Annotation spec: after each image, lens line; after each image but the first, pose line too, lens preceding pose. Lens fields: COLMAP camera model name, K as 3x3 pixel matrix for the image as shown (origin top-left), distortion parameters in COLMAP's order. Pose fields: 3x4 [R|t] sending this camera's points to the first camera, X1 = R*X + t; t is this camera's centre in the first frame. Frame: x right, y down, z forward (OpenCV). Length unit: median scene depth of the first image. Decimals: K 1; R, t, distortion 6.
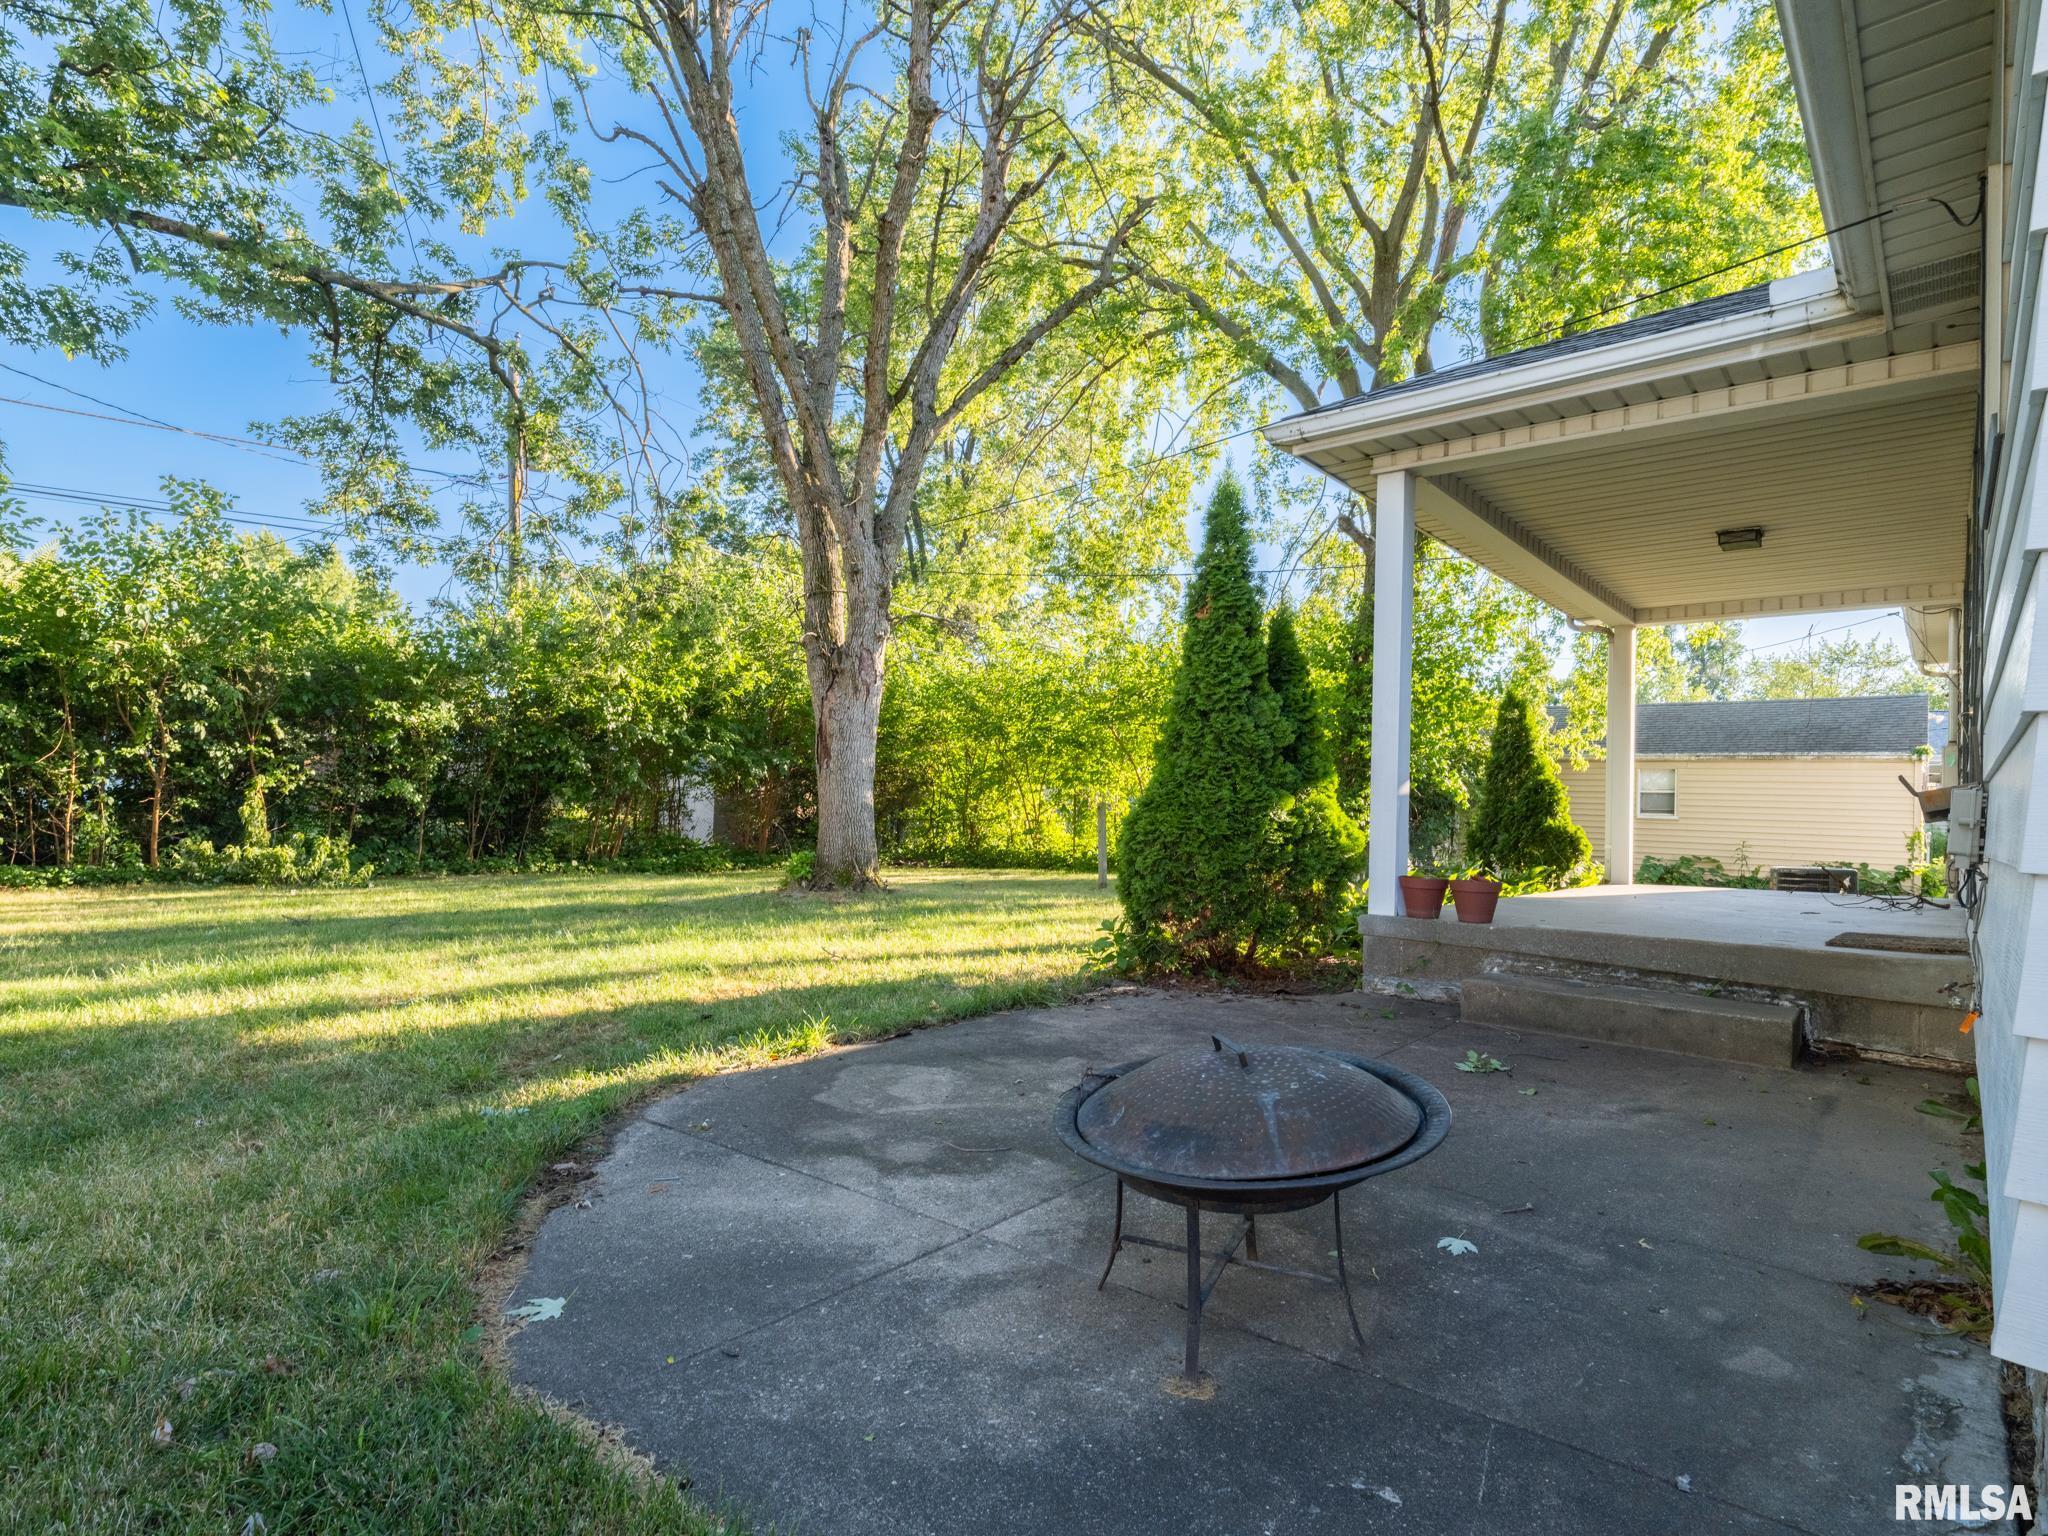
lens RADIAL K [[1106.1, 0, 1020.4], [0, 1106.1, 775.9], [0, 0, 1]] dist [0.012350, -0.008926]
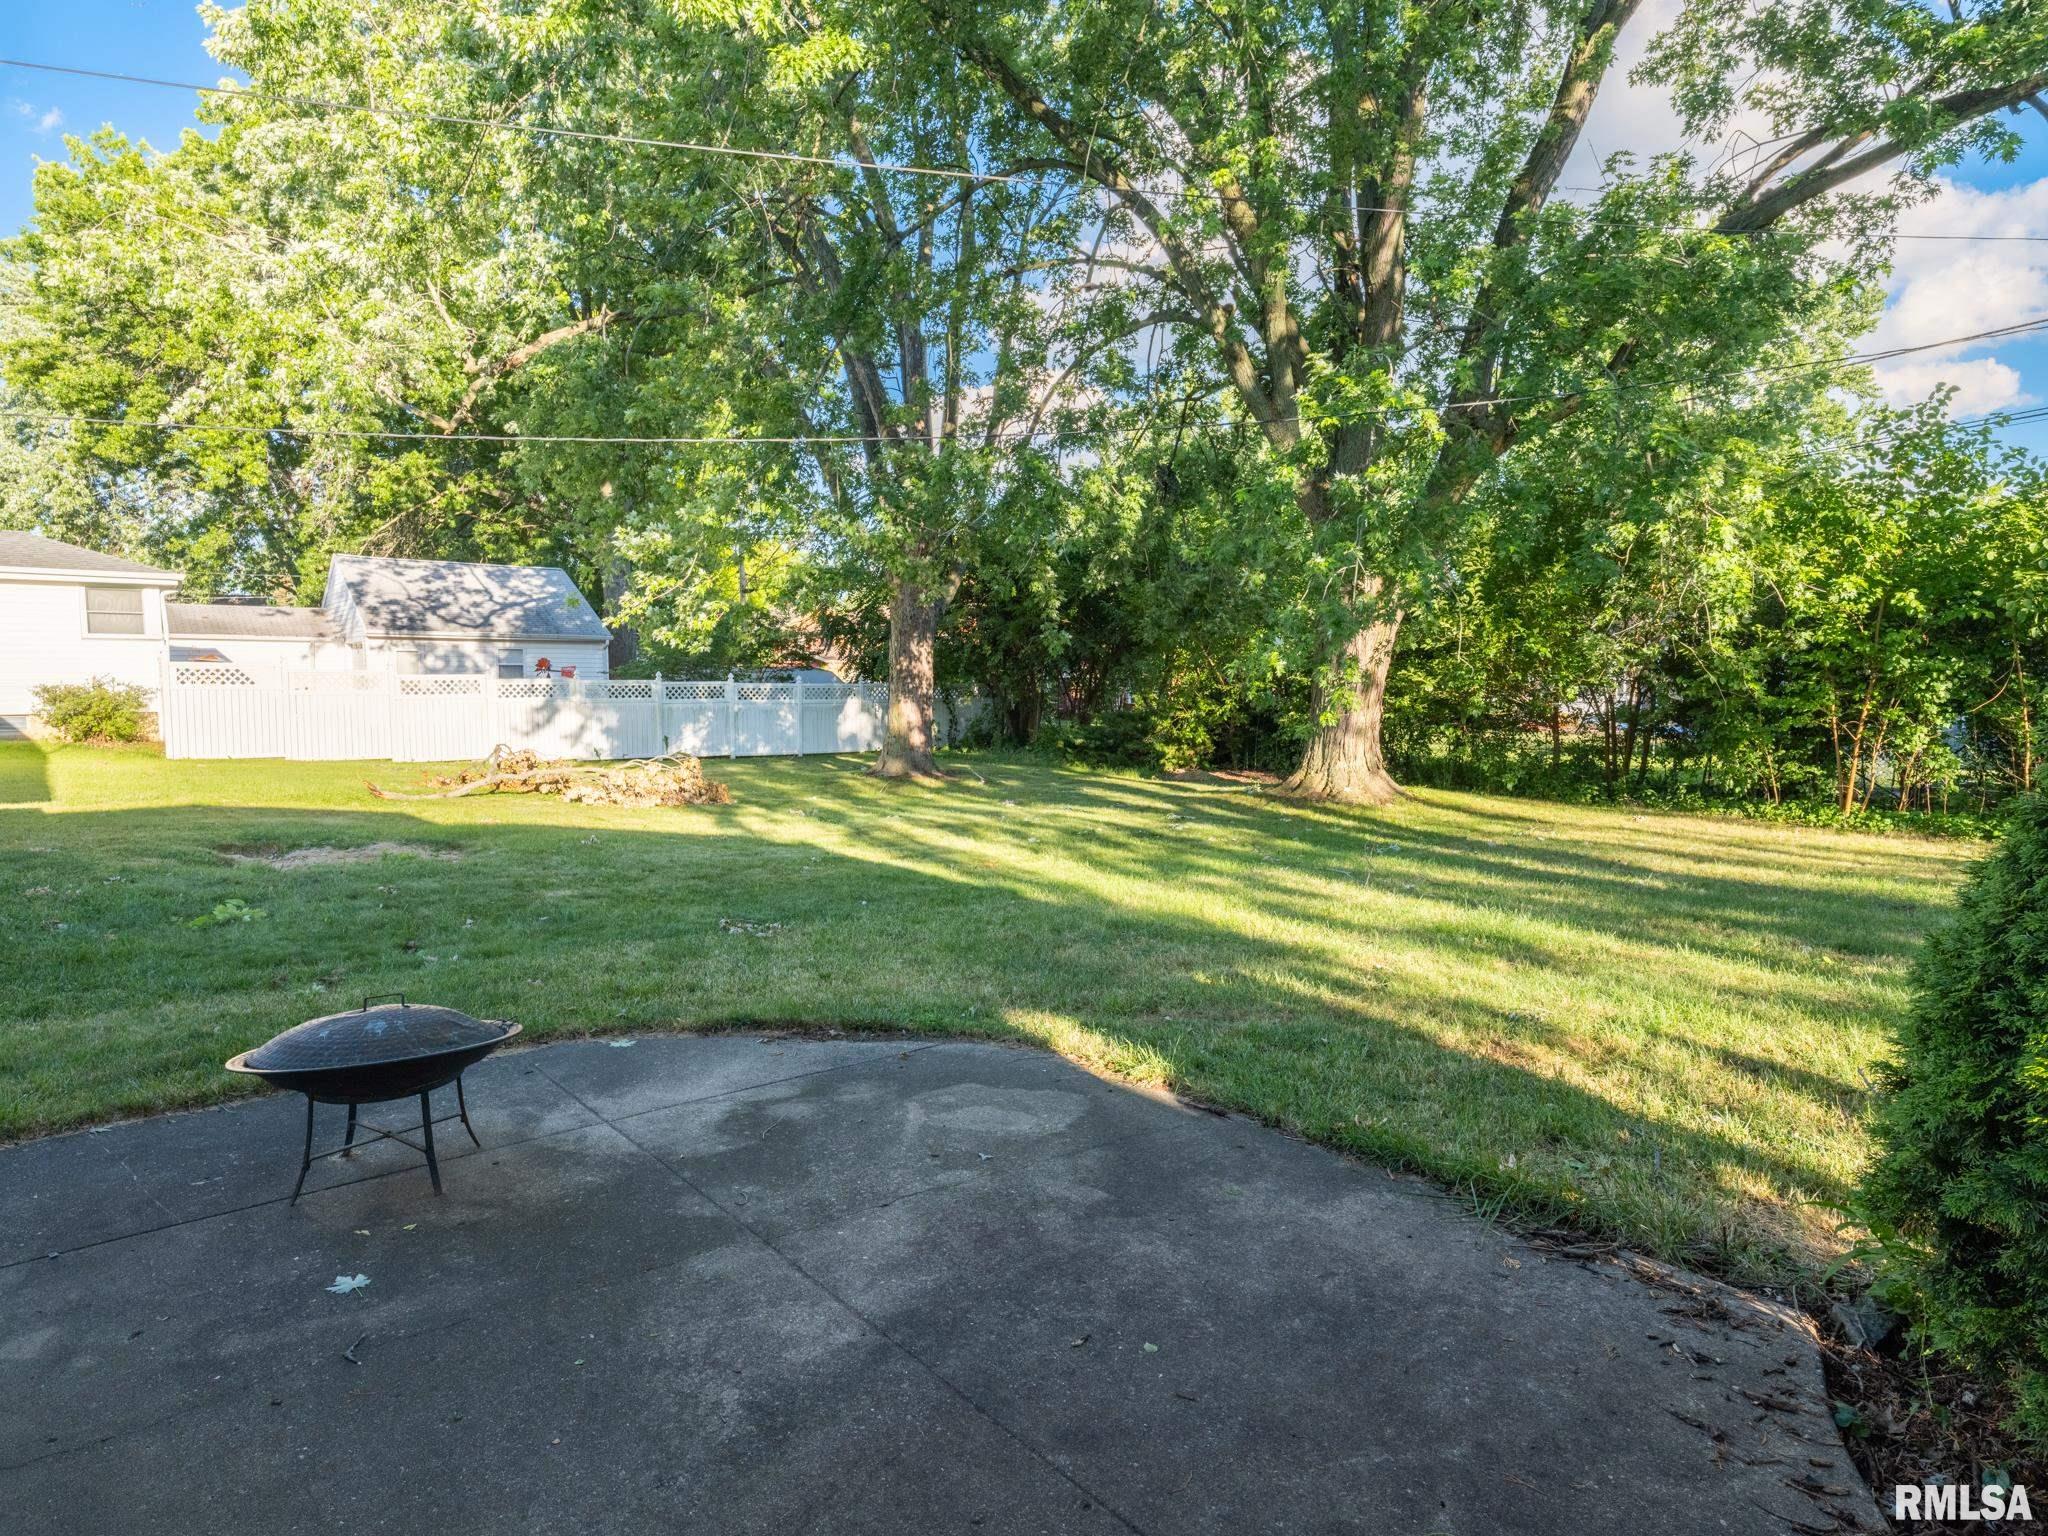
lens RADIAL K [[1106.1, 0, 1020.4], [0, 1106.1, 775.9], [0, 0, 1]] dist [0.012350, -0.008926]
pose [[-0.169917, 0.053278, -0.984017, 1.248317], [0.024610, 0.998455, 0.049810, -0.104387], [0.985151, -0.015753, -0.170966, 1.738083]]
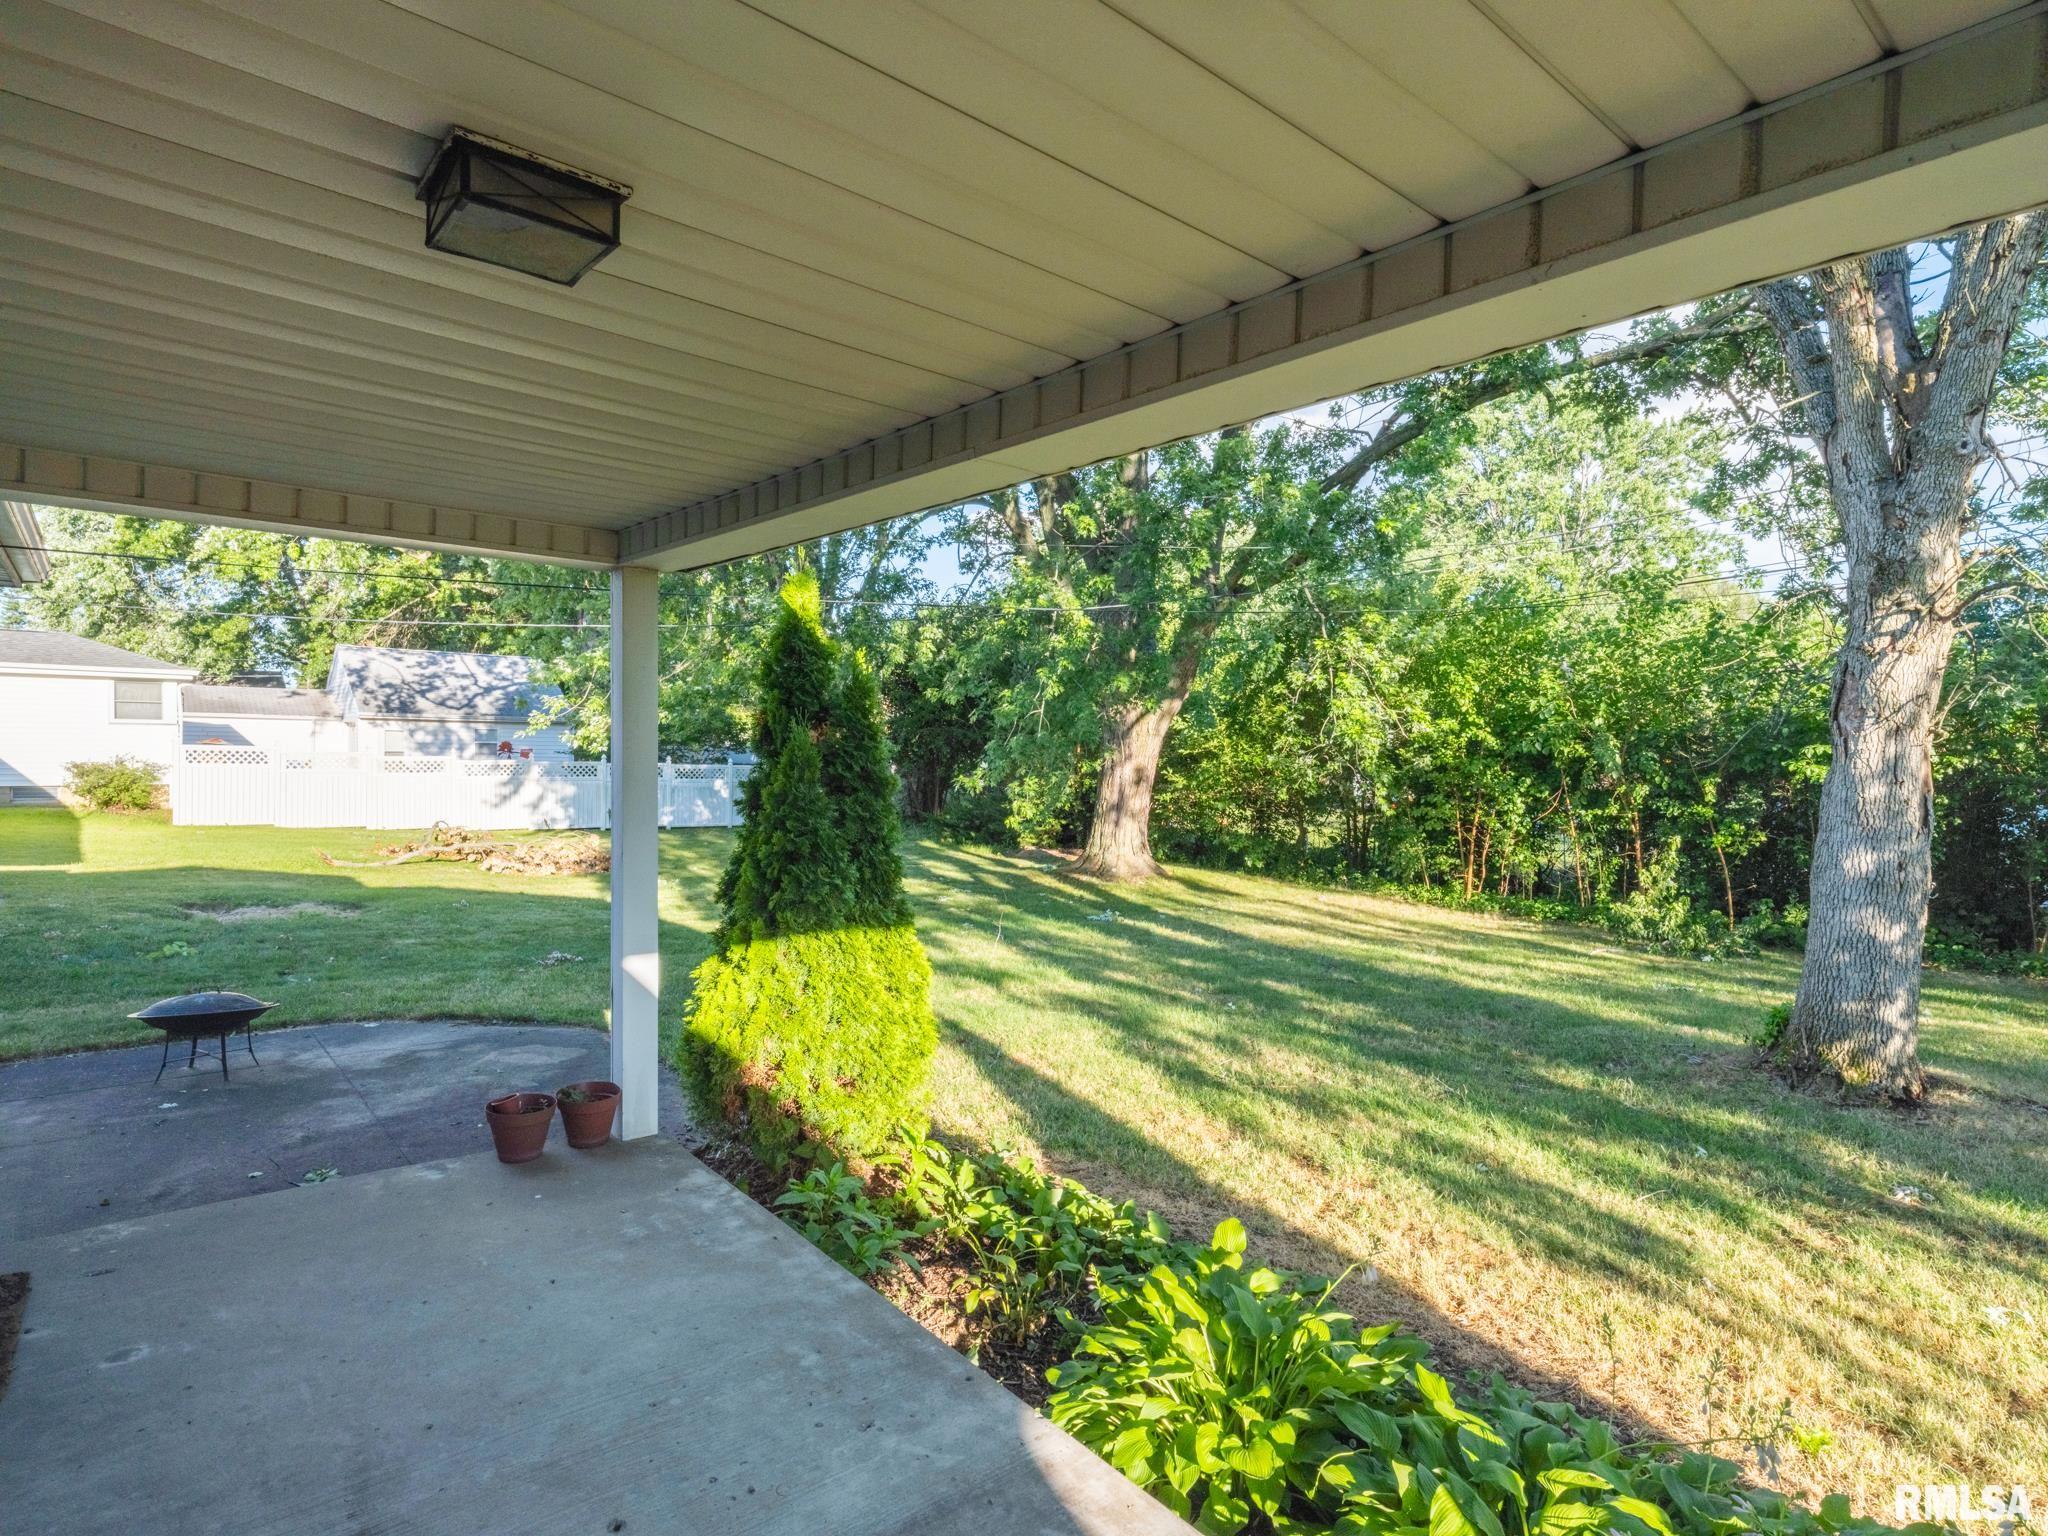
lens RADIAL K [[1064.6, 0, 1031.6], [0, 1064.6, 777.8], [0, 0, 1]] dist [0.017998, -0.011197]
pose [[-0.164070, -0.004636, -0.986438, 2.346750], [0.007076, 0.999958, -0.005877, -0.280424], [0.986423, -0.007944, -0.164031, 3.164429]]
